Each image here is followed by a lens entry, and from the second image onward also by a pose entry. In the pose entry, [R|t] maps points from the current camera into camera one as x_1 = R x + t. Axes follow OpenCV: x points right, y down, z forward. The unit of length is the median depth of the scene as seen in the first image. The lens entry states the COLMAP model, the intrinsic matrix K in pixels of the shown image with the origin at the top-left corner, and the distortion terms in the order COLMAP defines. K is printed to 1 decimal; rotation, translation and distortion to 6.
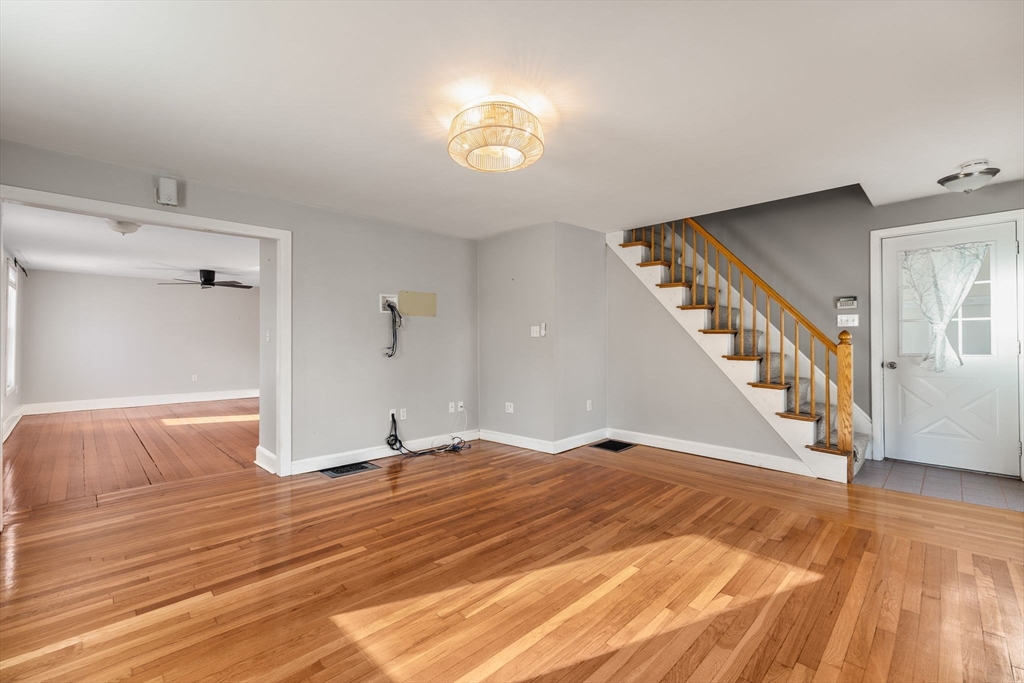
lens RADIAL K [[431.7, 0, 512.2], [0, 431.7, 338.8], [0, 0, 1]] dist [-0.002329, 0.000067]
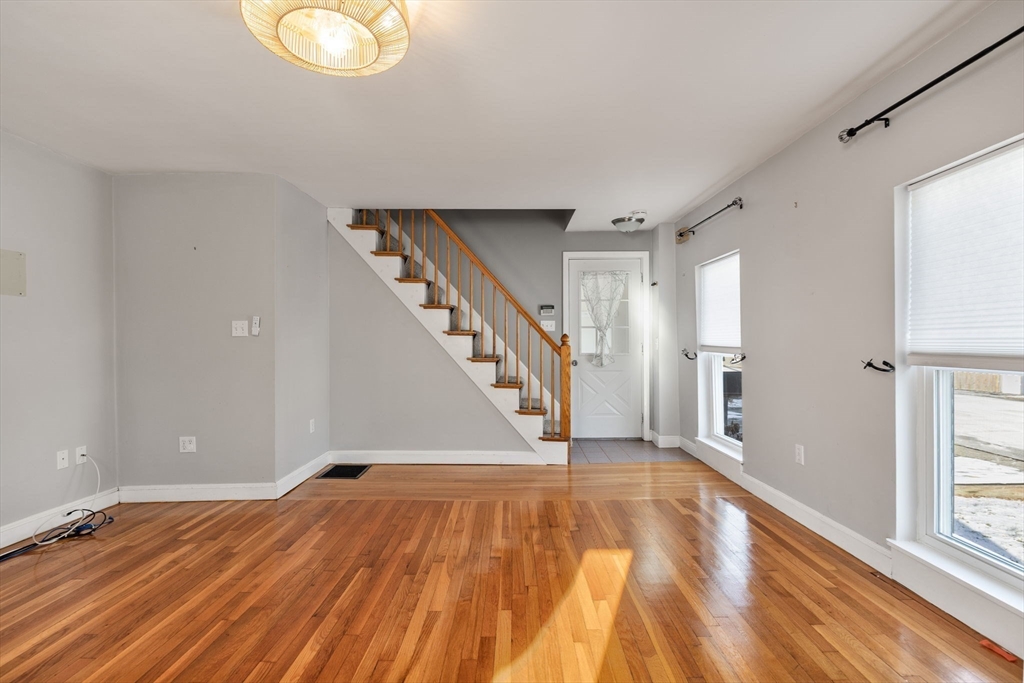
lens RADIAL K [[459.1, 0, 513.2], [0, 459.1, 348.2], [0, 0, 1]] dist [-0.005974, 0.000682]
pose [[0.704971, -0.004311, 0.709223, -0.201189], [-0.004196, 0.999939, 0.010249, 0.006819], [-0.709224, -0.010201, 0.704909, 0.222468]]
